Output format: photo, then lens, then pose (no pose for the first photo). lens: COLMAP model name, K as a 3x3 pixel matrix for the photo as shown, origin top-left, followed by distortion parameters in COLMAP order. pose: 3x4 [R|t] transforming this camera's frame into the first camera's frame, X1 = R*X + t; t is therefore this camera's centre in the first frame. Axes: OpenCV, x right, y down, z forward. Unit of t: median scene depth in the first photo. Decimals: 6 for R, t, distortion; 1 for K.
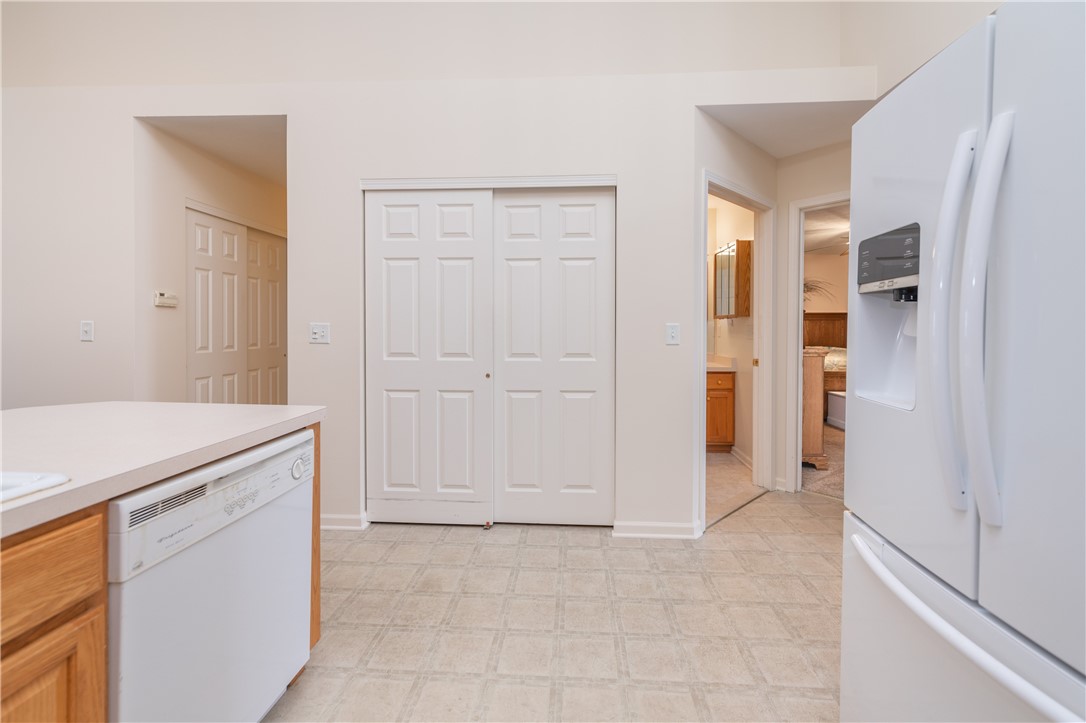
lens RADIAL K [[447.1, 0, 551.2], [0, 447.1, 333.6], [0, 0, 1]] dist [0.002011, 0.000692]
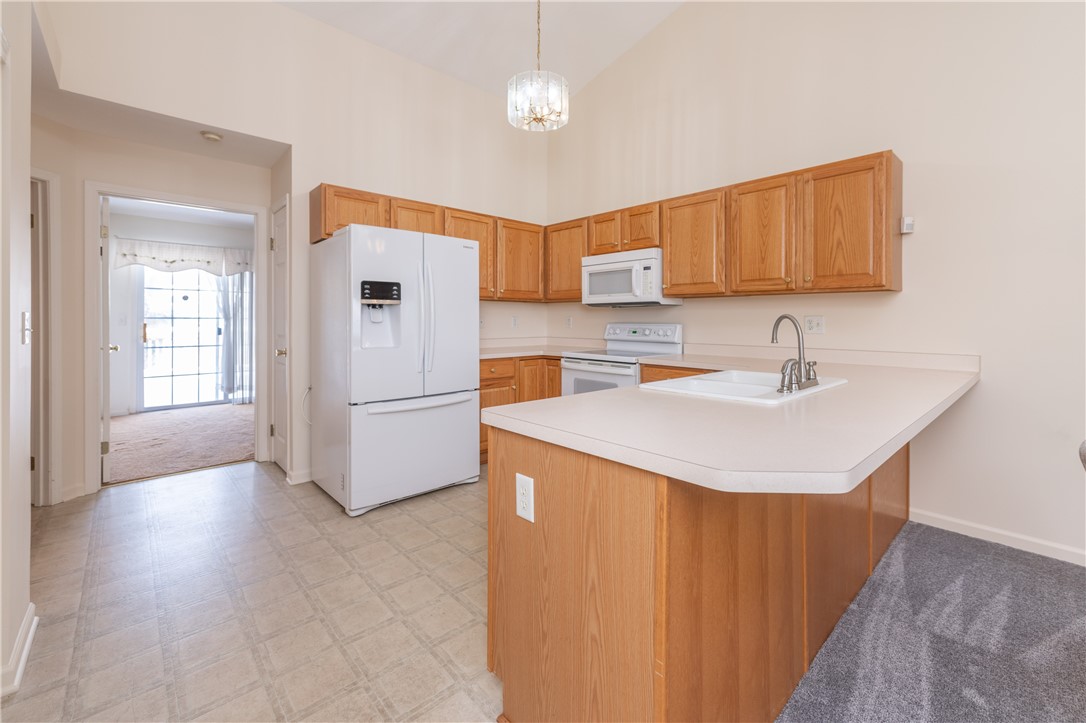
lens RADIAL K [[447.1, 0, 552.6], [0, 447.1, 328.4], [0, 0, 1]] dist [0.002011, 0.000692]
pose [[-0.722718, -0.020335, 0.690844, -0.848354], [0.002454, 0.999485, 0.031987, -0.018641], [-0.691139, 0.024813, -0.722296, 1.077854]]
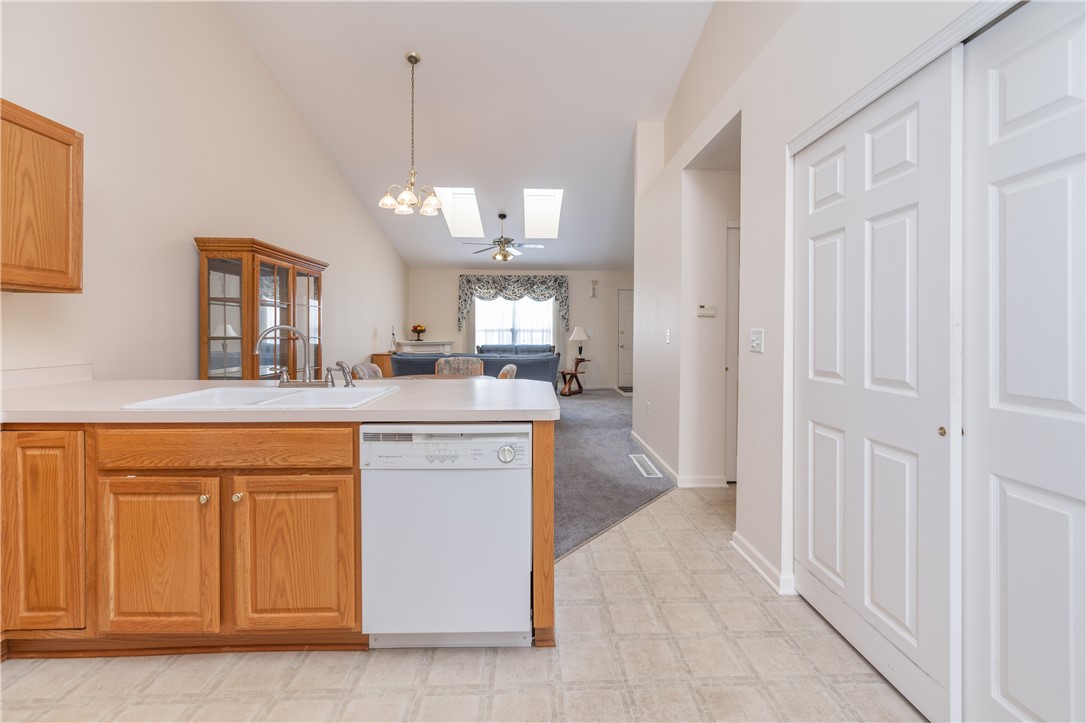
lens RADIAL K [[447.1, 0, 548.6], [0, 447.1, 334.3], [0, 0, 1]] dist [0.002011, 0.000692]
pose [[0.087340, 0.002461, -0.996176, 0.376484], [-0.016038, 0.999871, 0.001064, -0.008901], [0.996049, 0.015884, 0.087368, 0.619448]]
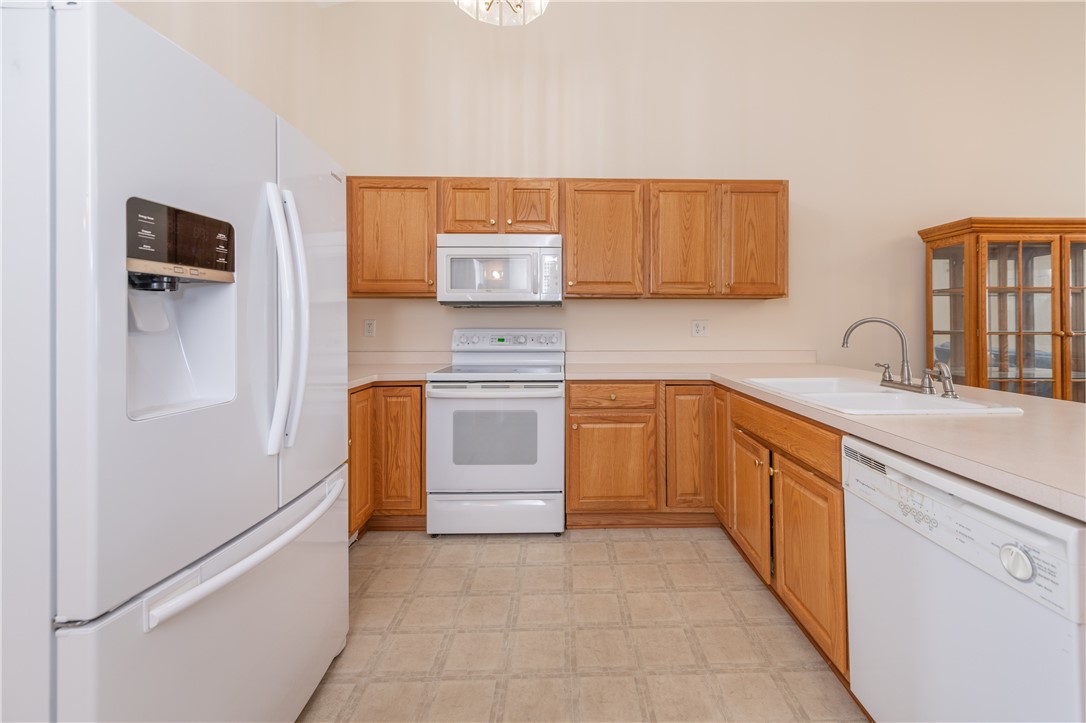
lens RADIAL K [[447.1, 0, 572.1], [0, 447.1, 325.5], [0, 0, 1]] dist [0.002011, 0.000692]
pose [[-0.997230, -0.005038, -0.074210, 0.044119], [-0.006062, 0.999889, 0.013578, -0.011051], [0.074134, 0.013990, -0.997150, 0.956748]]
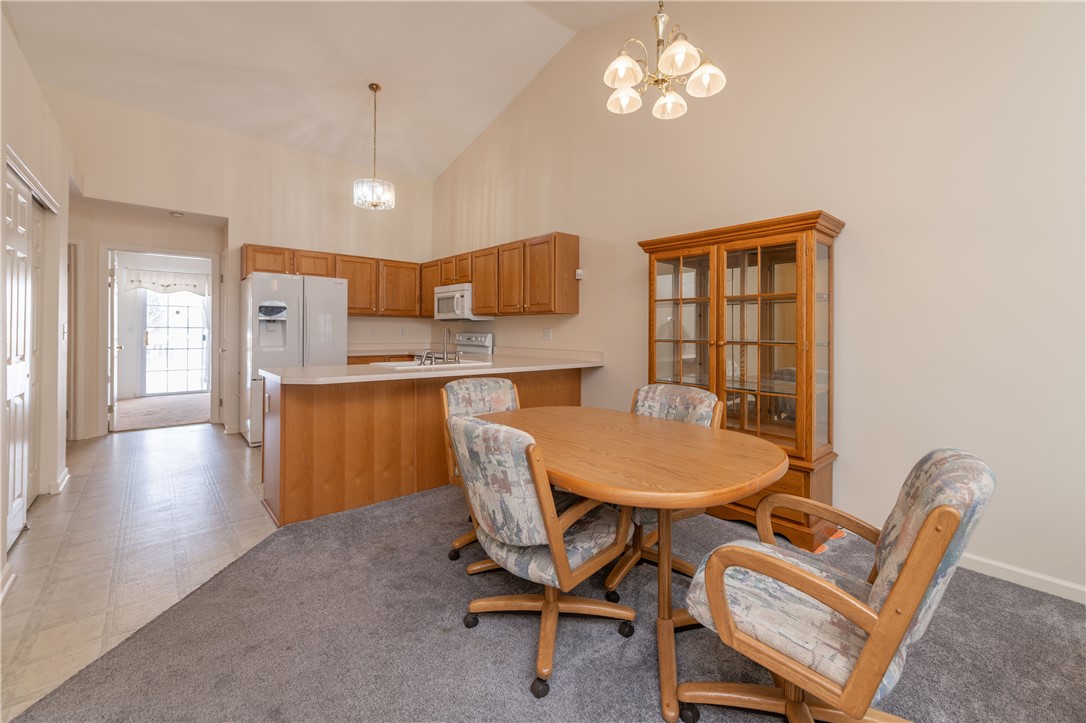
lens RADIAL K [[447.1, 0, 557.2], [0, 447.1, 336.6], [0, 0, 1]] dist [0.002011, 0.000692]
pose [[-0.704006, -0.020605, 0.709895, -2.066644], [-0.002869, 0.999653, 0.026171, -0.029388], [-0.710188, 0.016388, -0.703821, 1.025264]]
